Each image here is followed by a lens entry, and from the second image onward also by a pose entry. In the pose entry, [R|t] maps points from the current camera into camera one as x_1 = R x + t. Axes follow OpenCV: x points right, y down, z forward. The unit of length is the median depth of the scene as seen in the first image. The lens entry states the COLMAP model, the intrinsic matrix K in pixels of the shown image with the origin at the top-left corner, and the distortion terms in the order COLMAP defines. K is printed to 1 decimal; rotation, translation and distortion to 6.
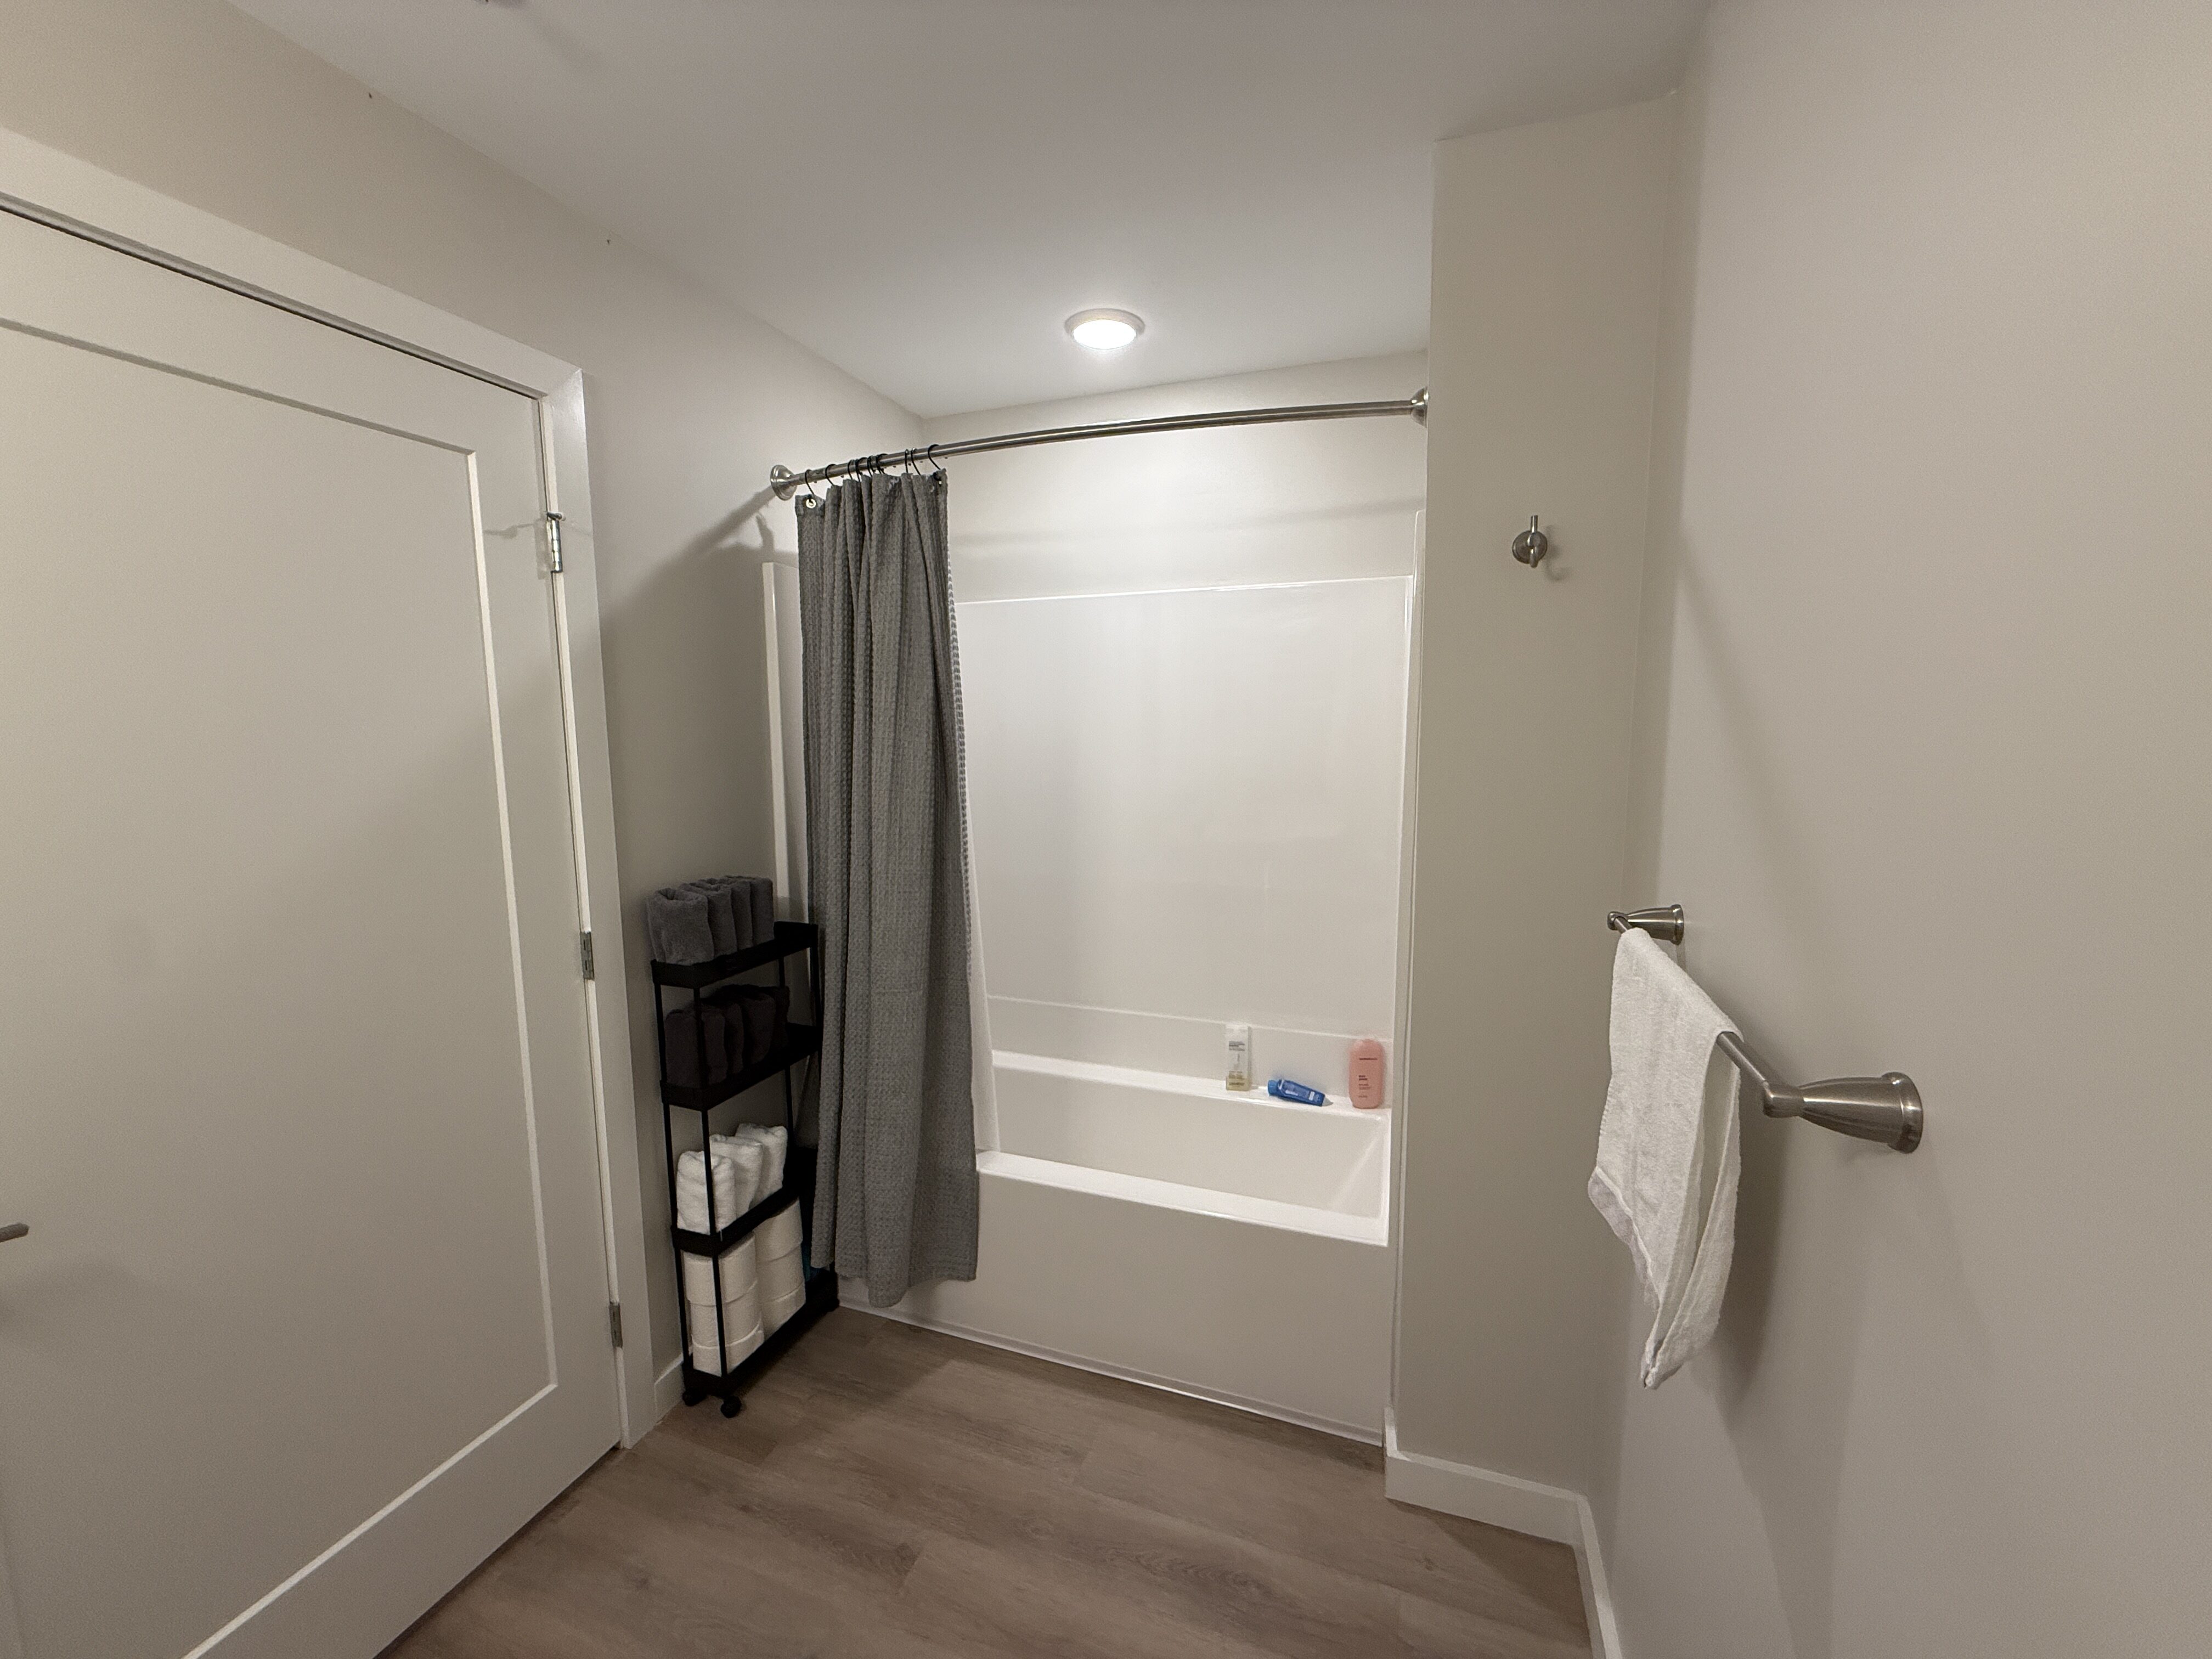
lens RADIAL K [[888.4, 0, 1103.6], [0, 888.4, 835.3], [0, 0, 1]] dist [-0.000350, 0.000010]
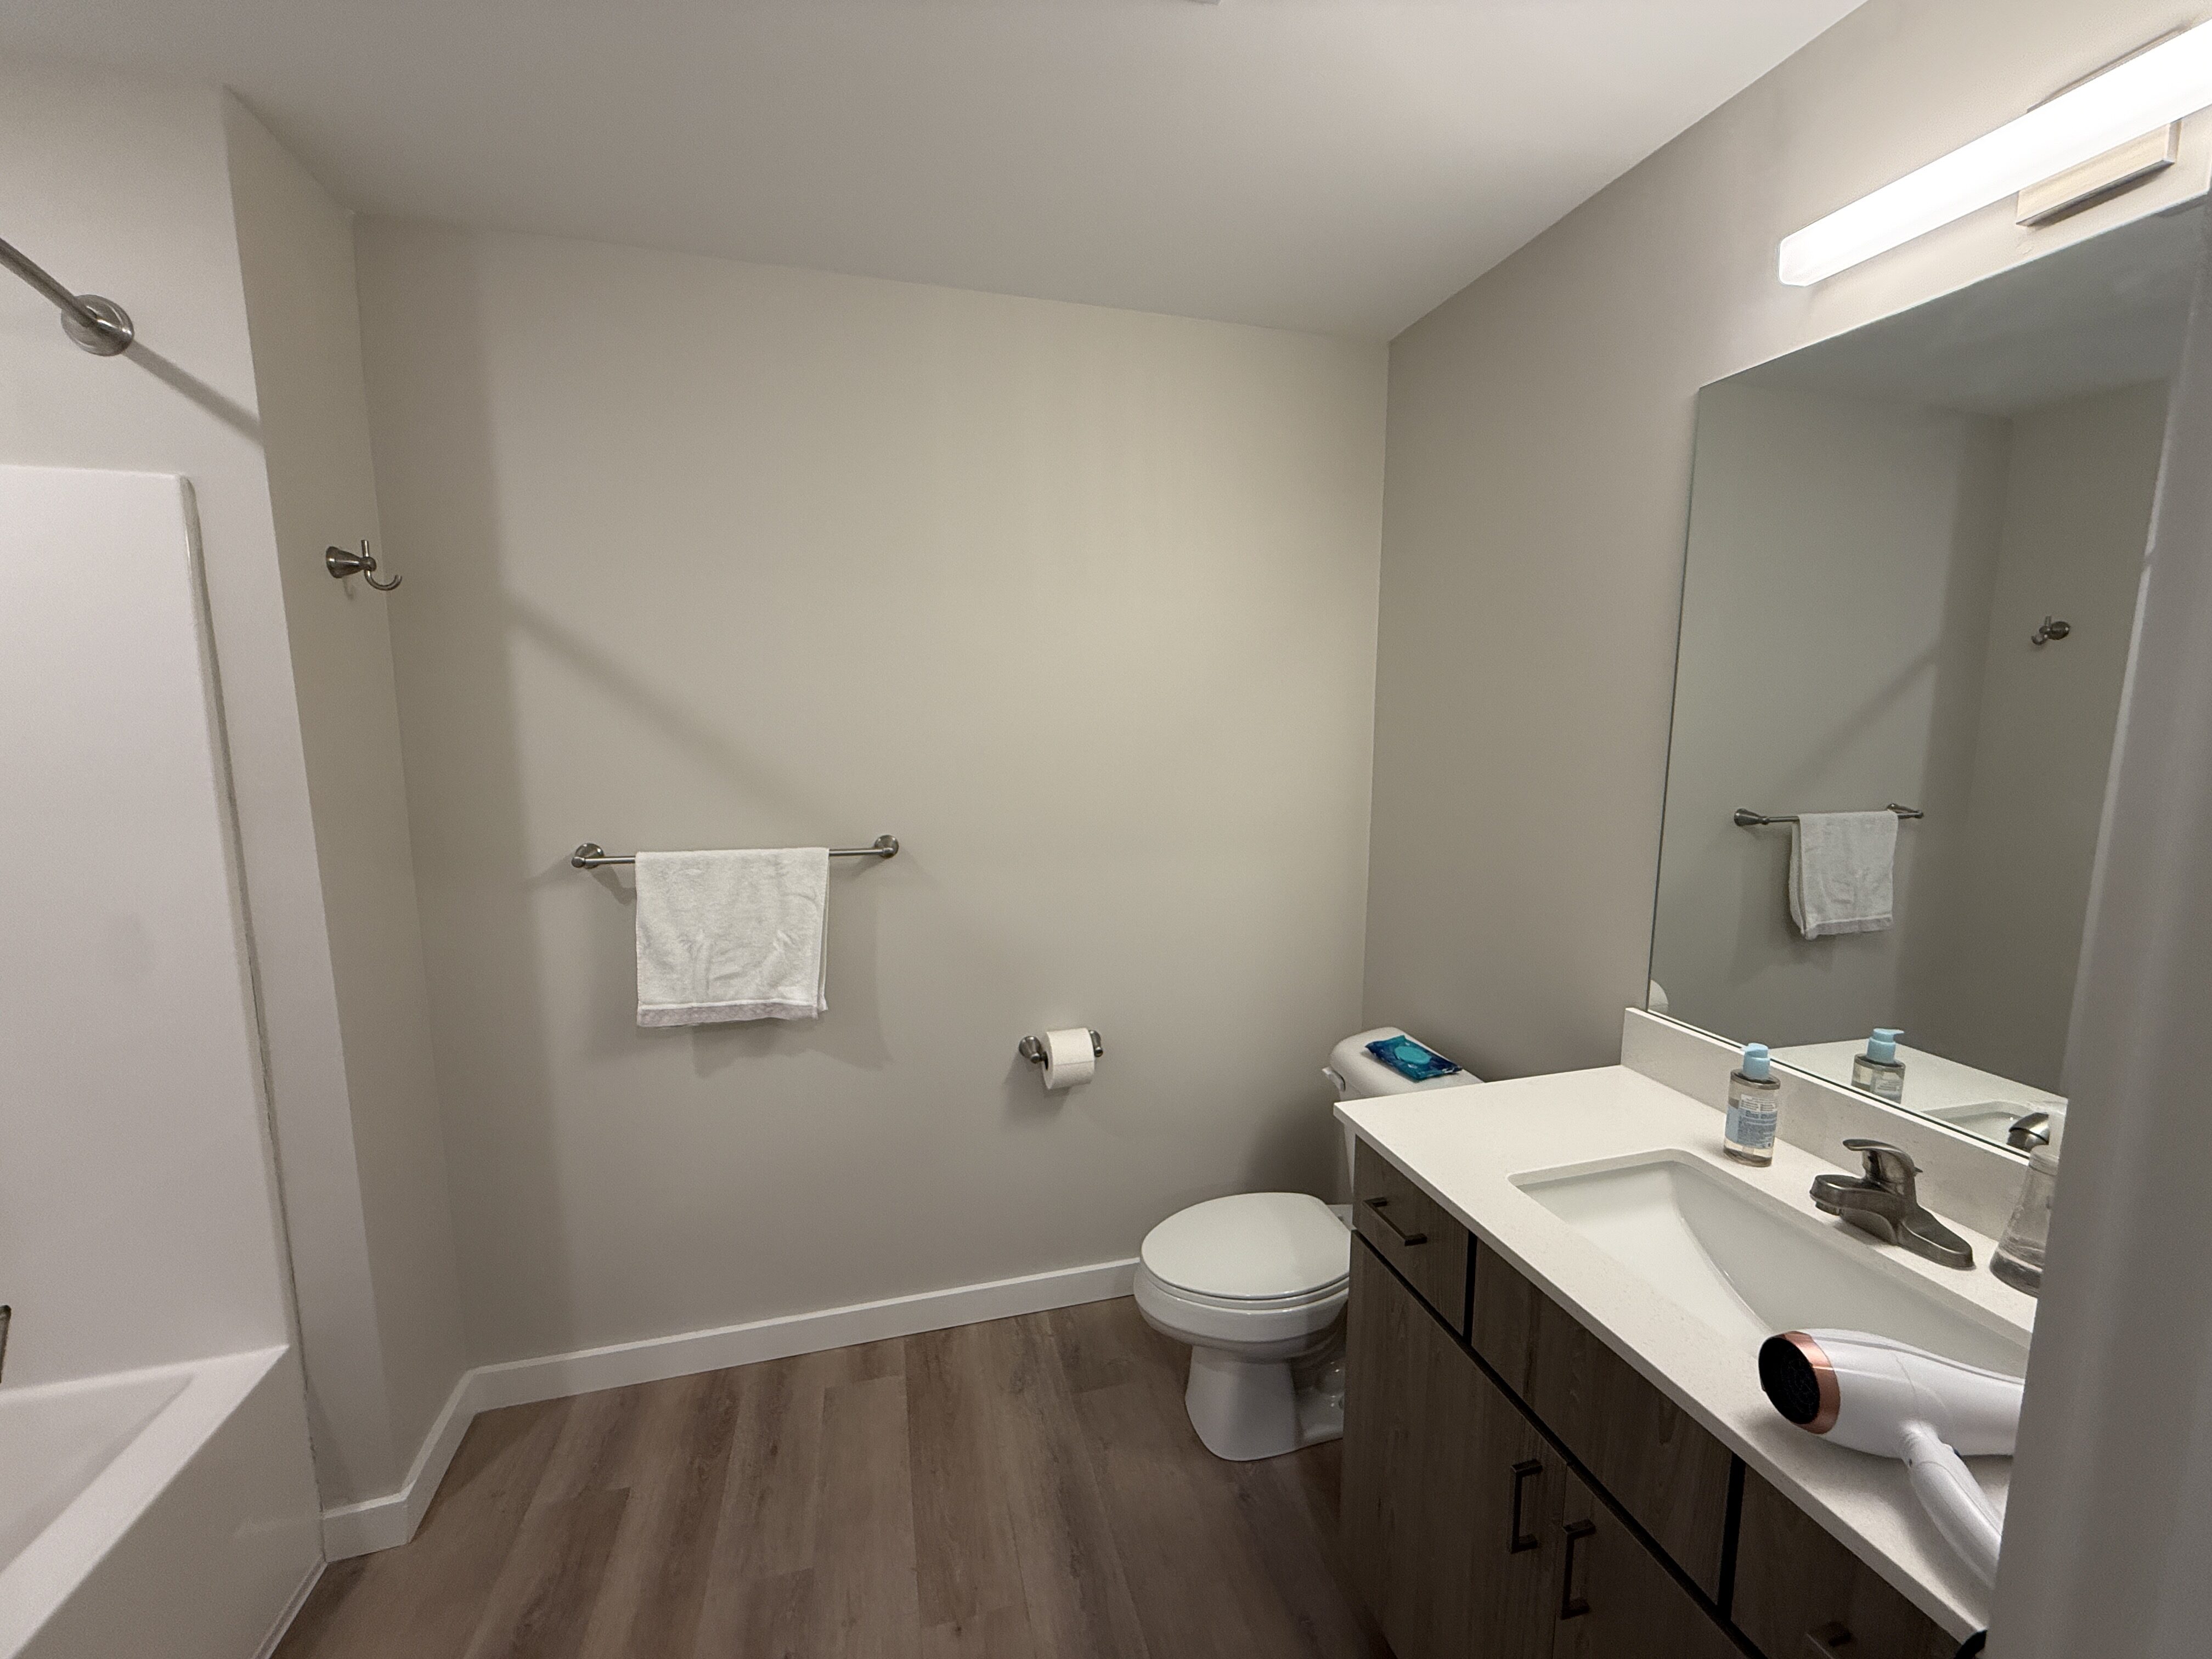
lens RADIAL K [[888.4, 0, 1099.7], [0, 888.4, 834.5], [0, 0, 1]] dist [-0.000350, 0.000010]
pose [[-0.570809, -0.106959, 0.814086, -0.858355], [0.096346, 0.975904, 0.195775, -0.117570], [-0.815411, 0.190184, -0.546750, 0.832663]]
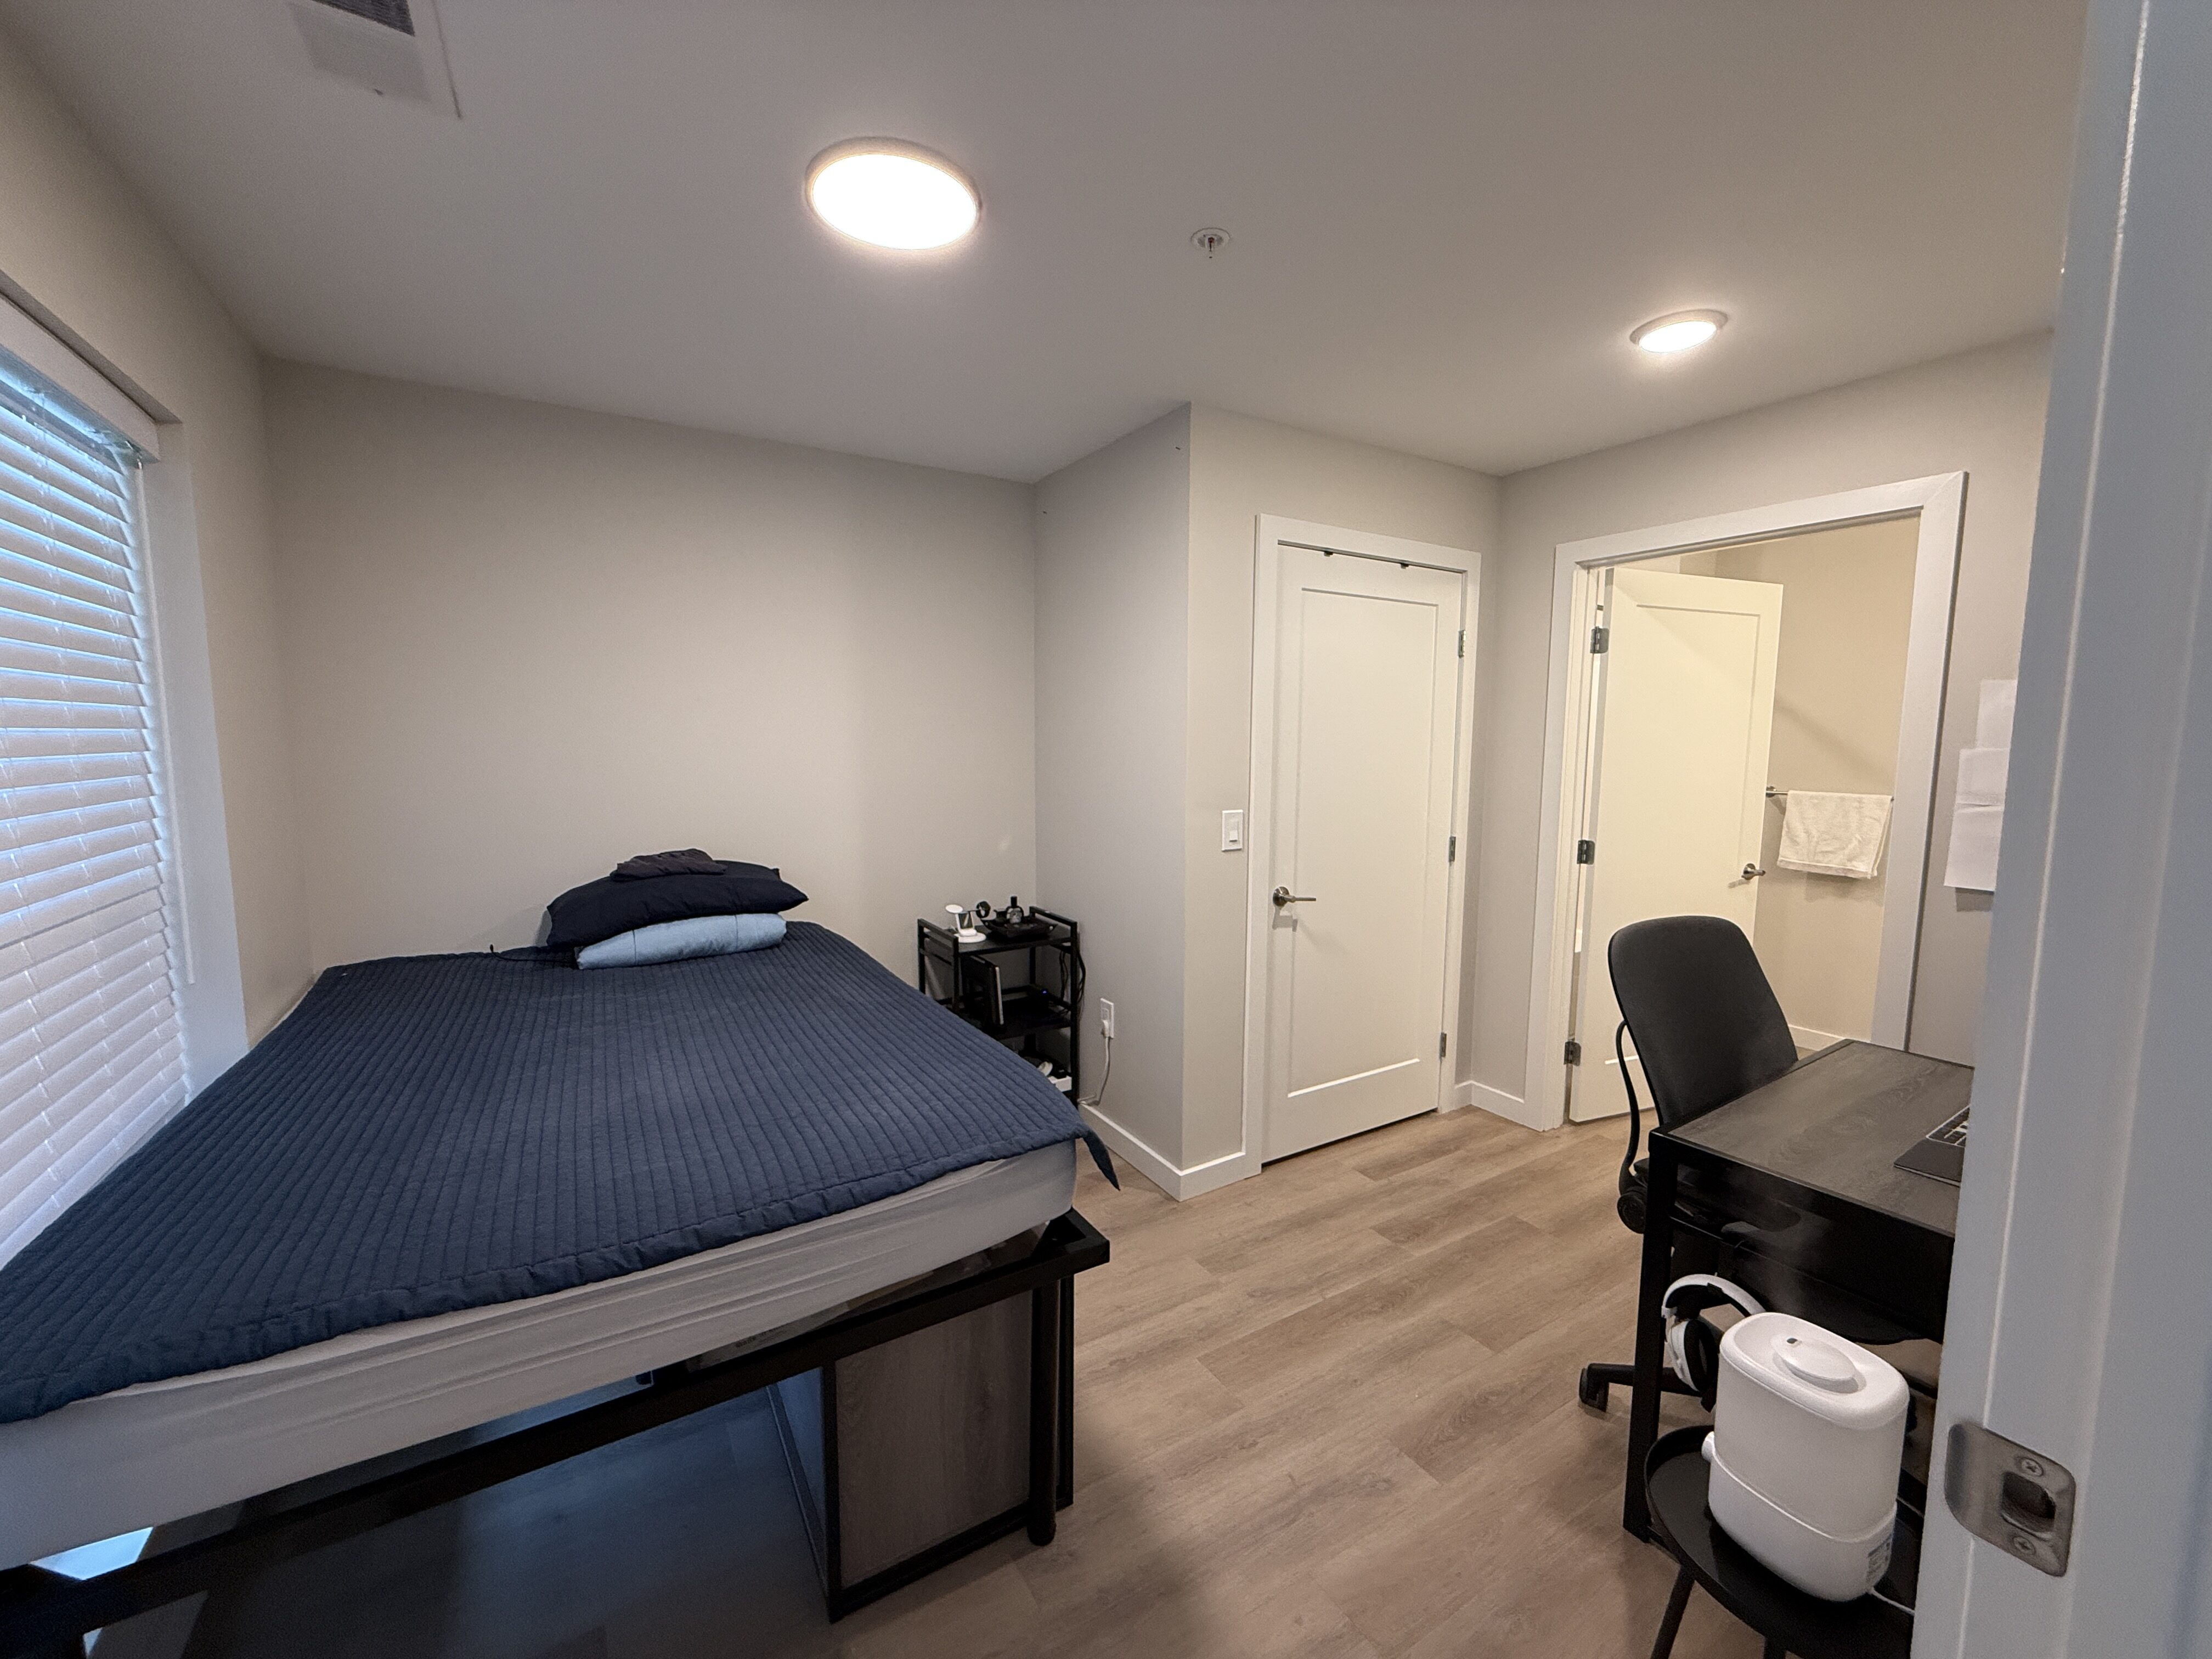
lens RADIAL K [[888.4, 0, 1097.9], [0, 888.4, 827.5], [0, 0, 1]] dist [-0.000350, 0.000010]
pose [[0.629827, -0.074509, 0.773154, -2.911713], [0.088011, 0.995824, 0.024273, -0.062203], [-0.771733, 0.052759, 0.633754, 0.615872]]
